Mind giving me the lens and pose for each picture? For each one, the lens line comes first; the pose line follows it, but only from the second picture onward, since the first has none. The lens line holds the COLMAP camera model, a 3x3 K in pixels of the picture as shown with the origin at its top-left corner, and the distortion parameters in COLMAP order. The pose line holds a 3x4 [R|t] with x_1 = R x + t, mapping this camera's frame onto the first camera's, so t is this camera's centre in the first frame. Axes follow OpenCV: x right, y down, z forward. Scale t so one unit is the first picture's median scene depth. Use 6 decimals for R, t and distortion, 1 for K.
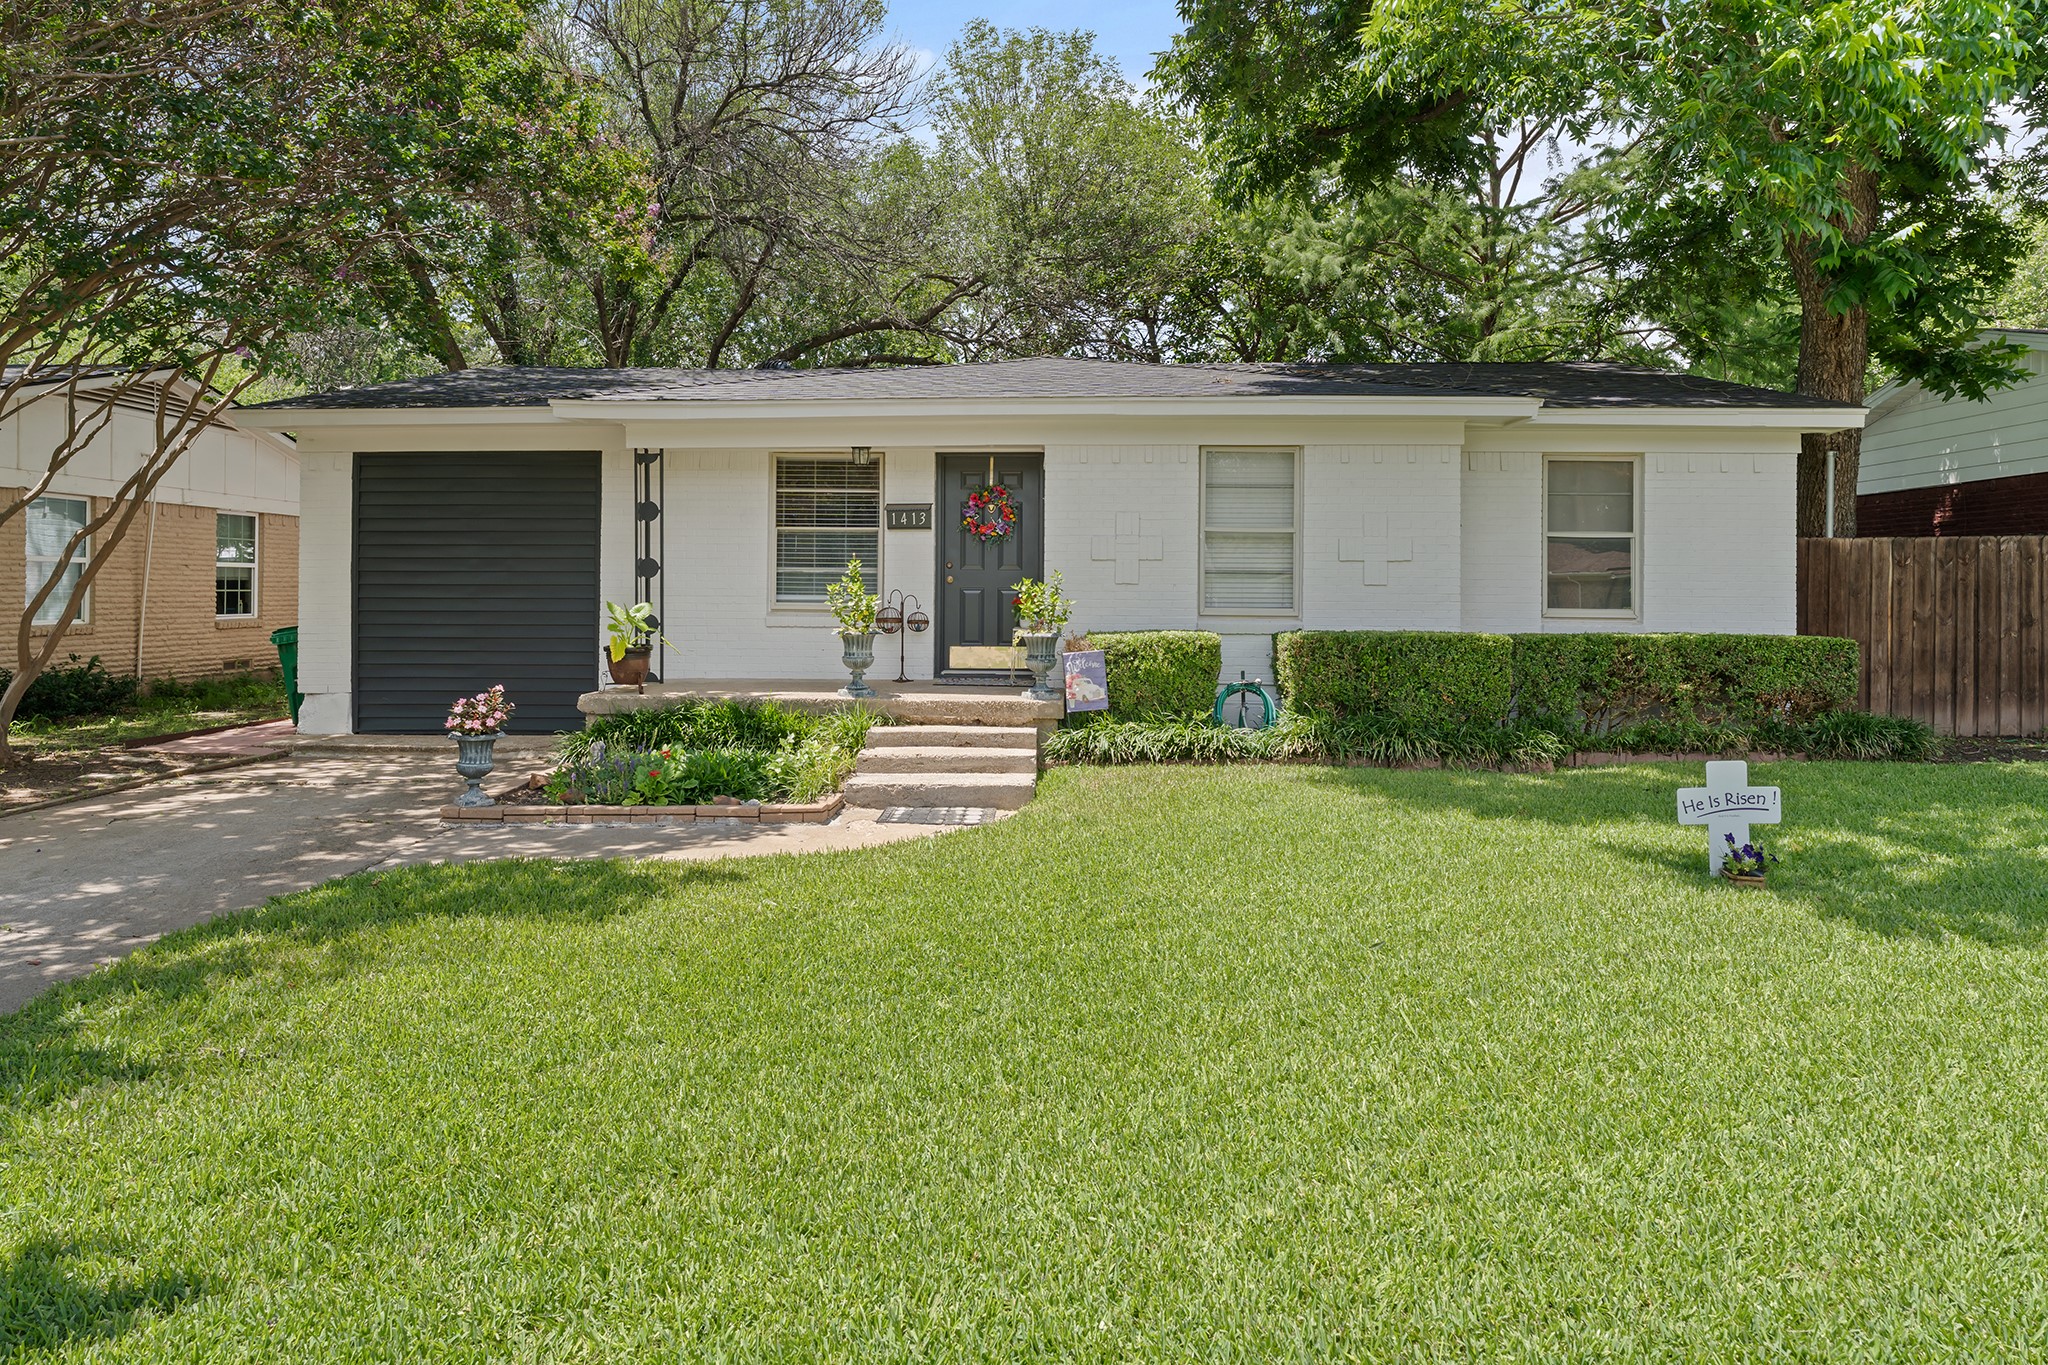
lens RADIAL K [[975.5, 0, 1062.4], [0, 975.5, 723.5], [0, 0, 1]] dist [0.000124, 0.000262]
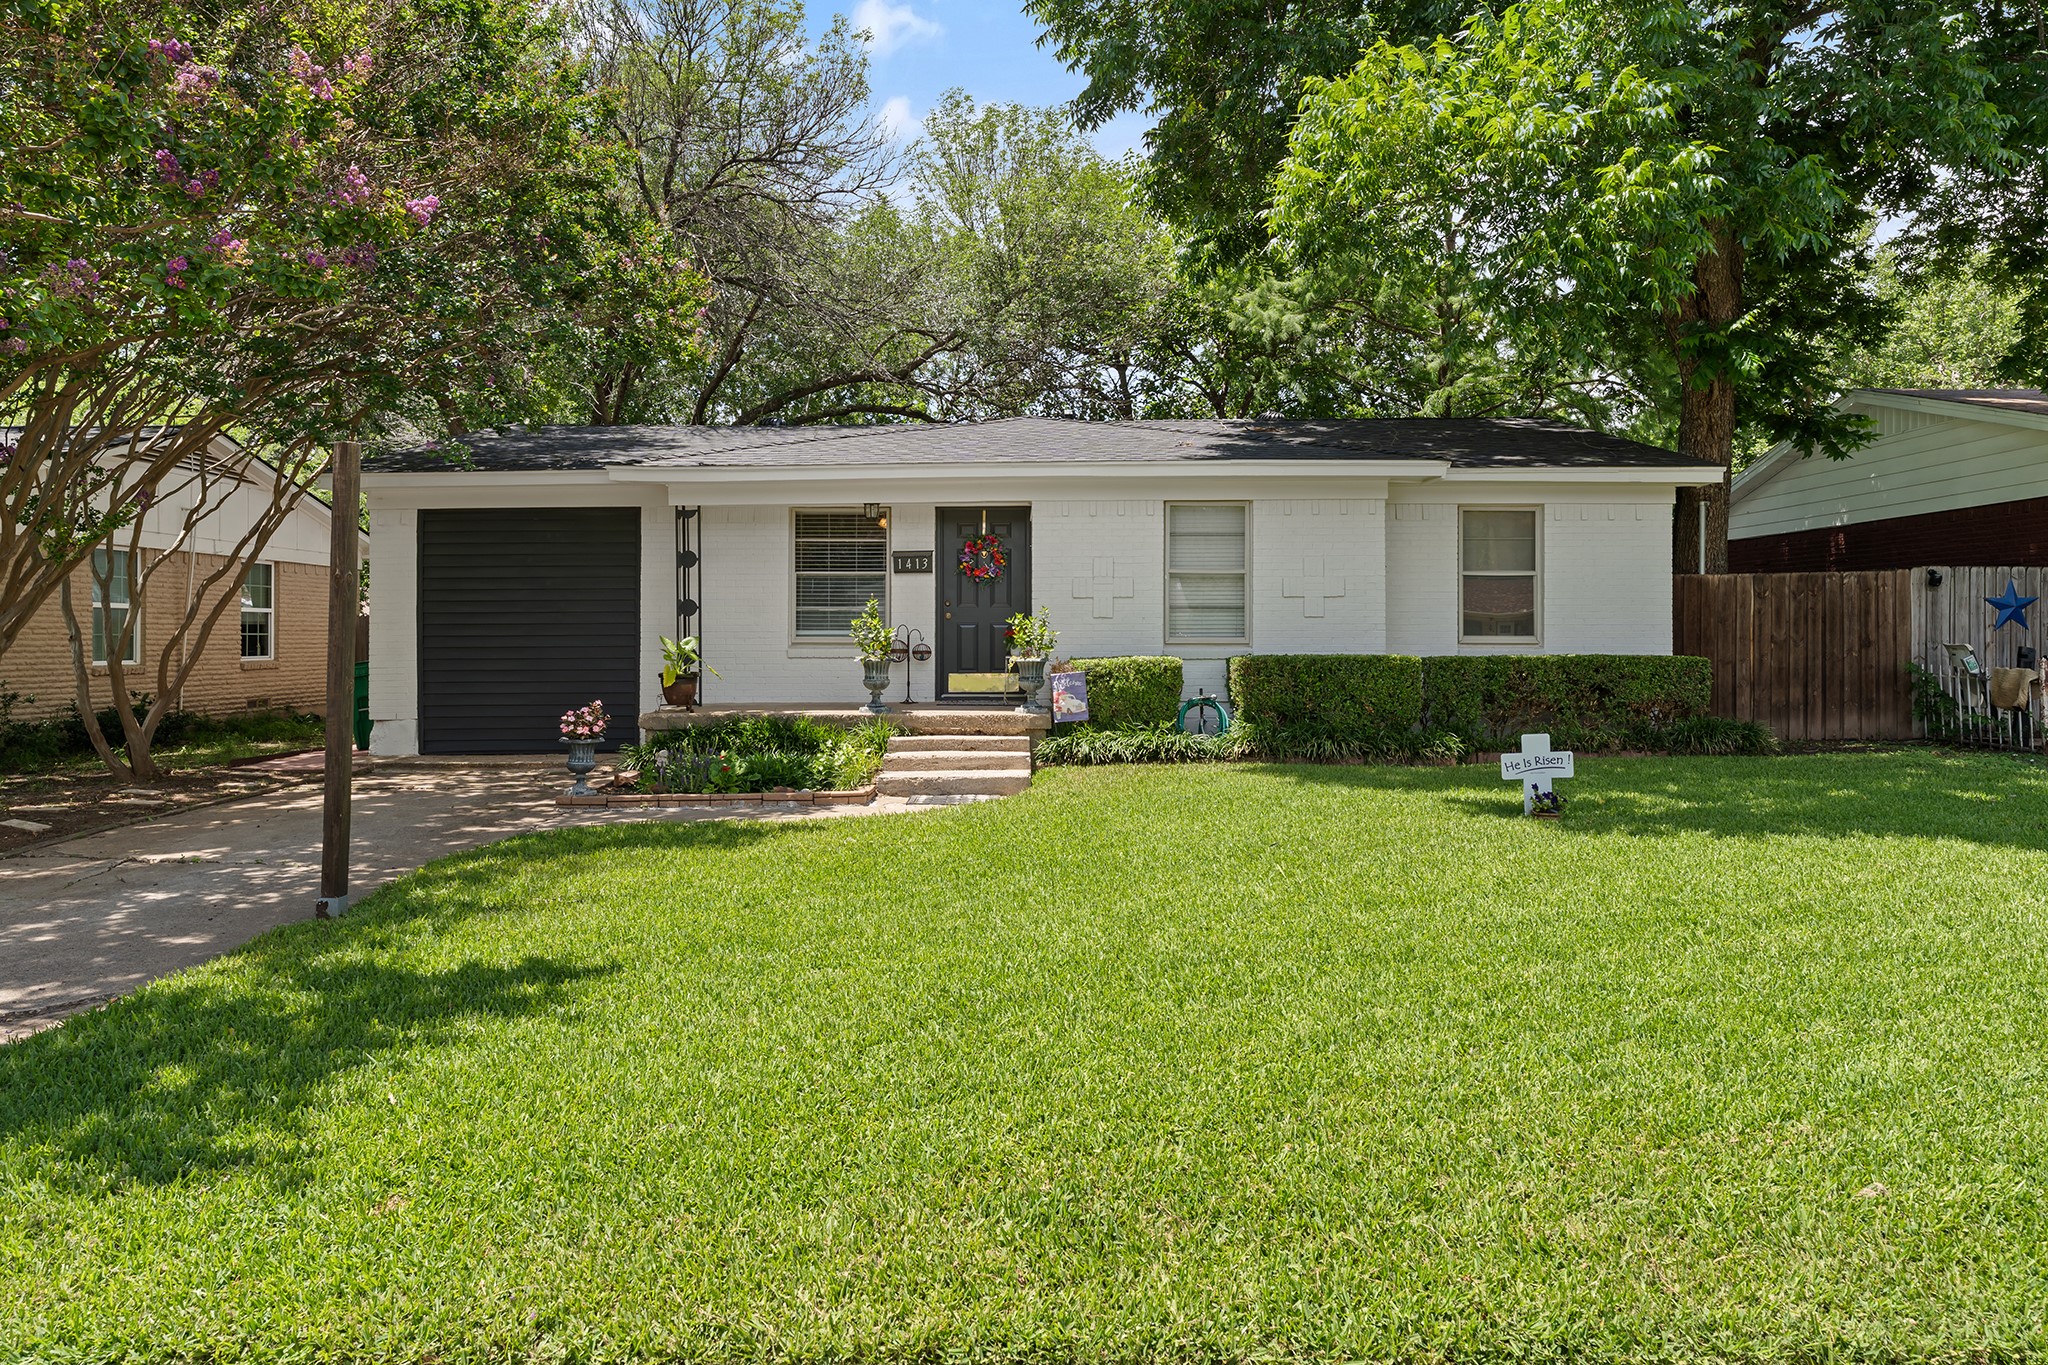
lens RADIAL K [[1233.2, 0, 1040.3], [0, 1233.2, 665.2], [0, 0, 1]] dist [-0.003246, 0.003421]
pose [[0.999906, -0.008515, 0.010720, -0.025443], [0.009693, 0.993301, -0.115152, 0.083816], [-0.009668, 0.115245, 0.993290, -0.466349]]
